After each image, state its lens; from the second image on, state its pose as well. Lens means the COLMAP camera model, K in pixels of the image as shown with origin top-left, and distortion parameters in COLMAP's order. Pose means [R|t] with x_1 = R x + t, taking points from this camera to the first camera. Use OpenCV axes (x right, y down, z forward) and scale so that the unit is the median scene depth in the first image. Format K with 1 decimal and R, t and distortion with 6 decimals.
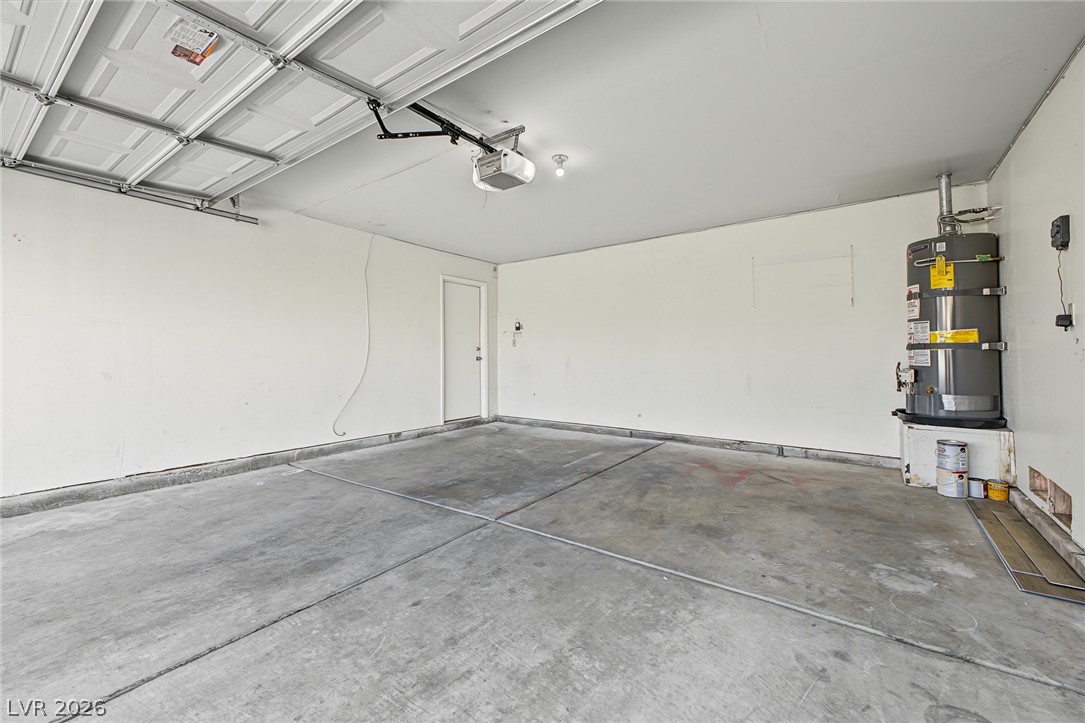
lens RADIAL K [[431.9, 0, 542.8], [0, 431.9, 355.1], [0, 0, 1]] dist [0.014058, -0.003319]
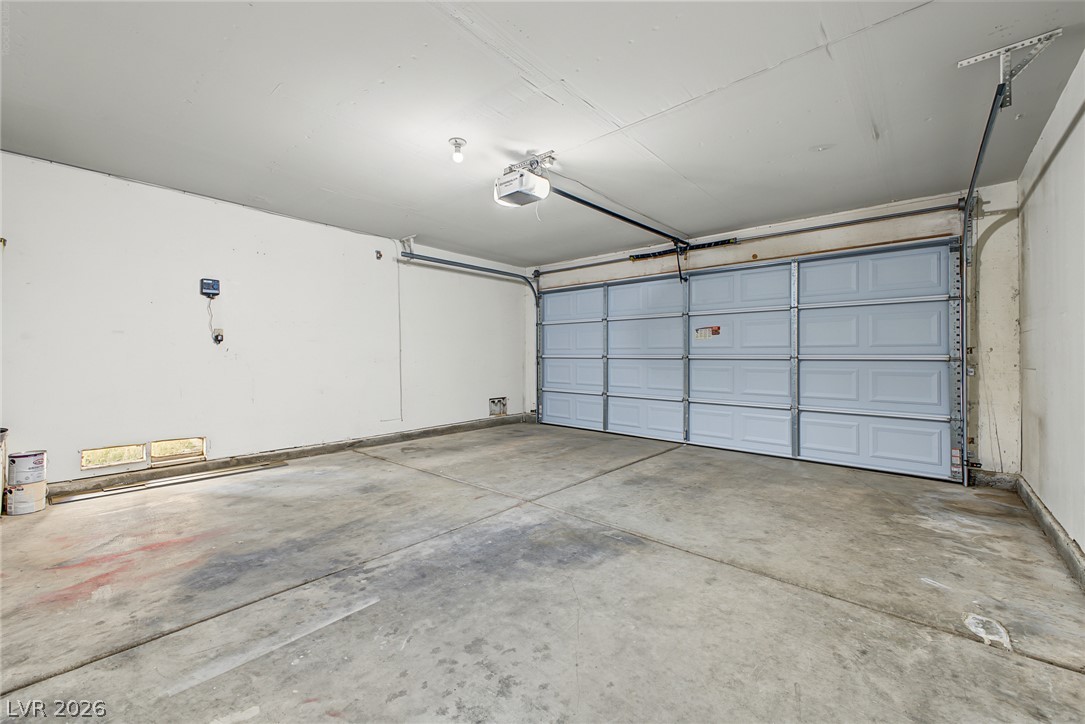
lens RADIAL K [[431.9, 0, 543.2], [0, 431.9, 357.6], [0, 0, 1]] dist [0.014058, -0.003319]
pose [[-0.996450, -0.001846, 0.084162, -0.243604], [-0.001631, 0.999995, 0.002618, -0.002510], [-0.084167, 0.002472, -0.996449, 2.106166]]
